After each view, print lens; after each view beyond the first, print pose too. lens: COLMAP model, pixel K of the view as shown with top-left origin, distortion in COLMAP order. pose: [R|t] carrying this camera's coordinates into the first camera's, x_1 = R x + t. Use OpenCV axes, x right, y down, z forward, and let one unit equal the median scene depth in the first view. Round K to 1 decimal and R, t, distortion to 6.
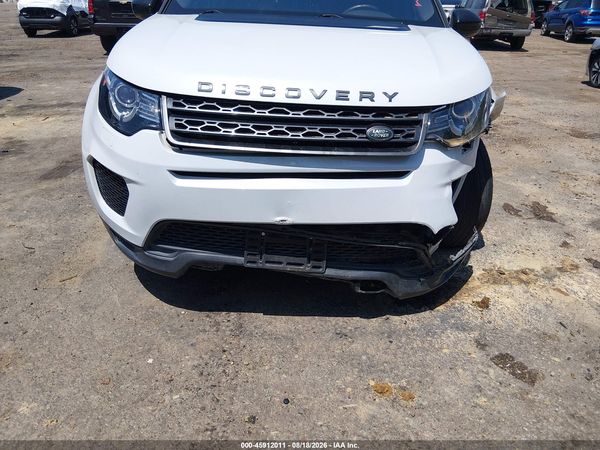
lens RADIAL K [[443.7, 0, 311.3], [0, 443.7, 214.1], [0, 0, 1]] dist [0.082504, -0.123775]
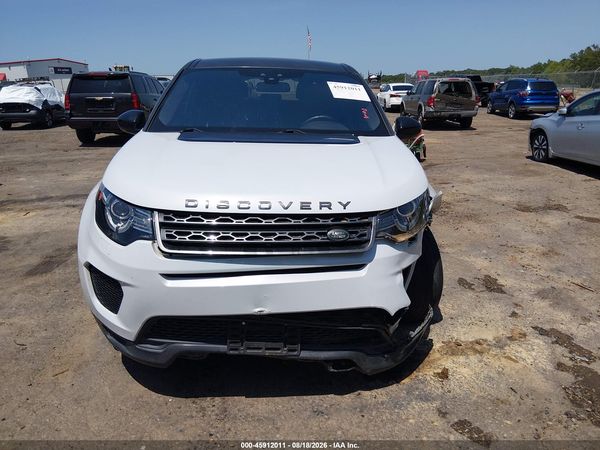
lens RADIAL K [[447.1, 0, 298.6], [0, 447.1, 227.2], [0, 0, 1]] dist [0.097448, -0.161243]
pose [[0.998117, -0.051095, 0.033943, 0.005241], [0.054950, 0.990694, -0.124519, -0.043341], [-0.027264, 0.126150, 0.991636, -0.154445]]
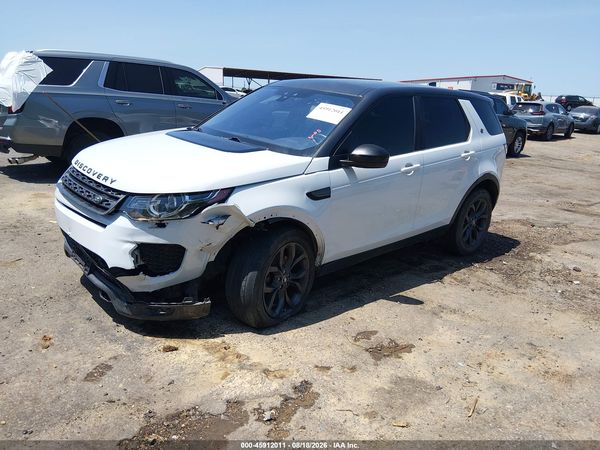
lens RADIAL K [[452.7, 0, 302.7], [0, 452.7, 225.3], [0, 0, 1]] dist [0.084859, -0.130757]
pose [[0.671413, 0.216479, -0.708761, 1.495689], [-0.341866, 0.939018, -0.037045, -0.221123], [0.657520, 0.267173, 0.704476, 0.217072]]
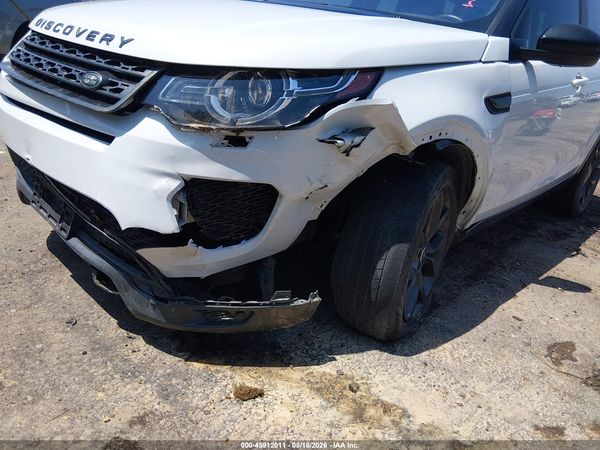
lens RADIAL K [[452.7, 0, 302.7], [0, 452.7, 225.3], [0, 0, 1]] dist [0.084859, -0.130757]
pose [[0.722231, 0.302627, -0.621932, 0.772758], [-0.368260, 0.929398, 0.024589, -0.073965], [0.585463, 0.211274, 0.782685, 0.470556]]
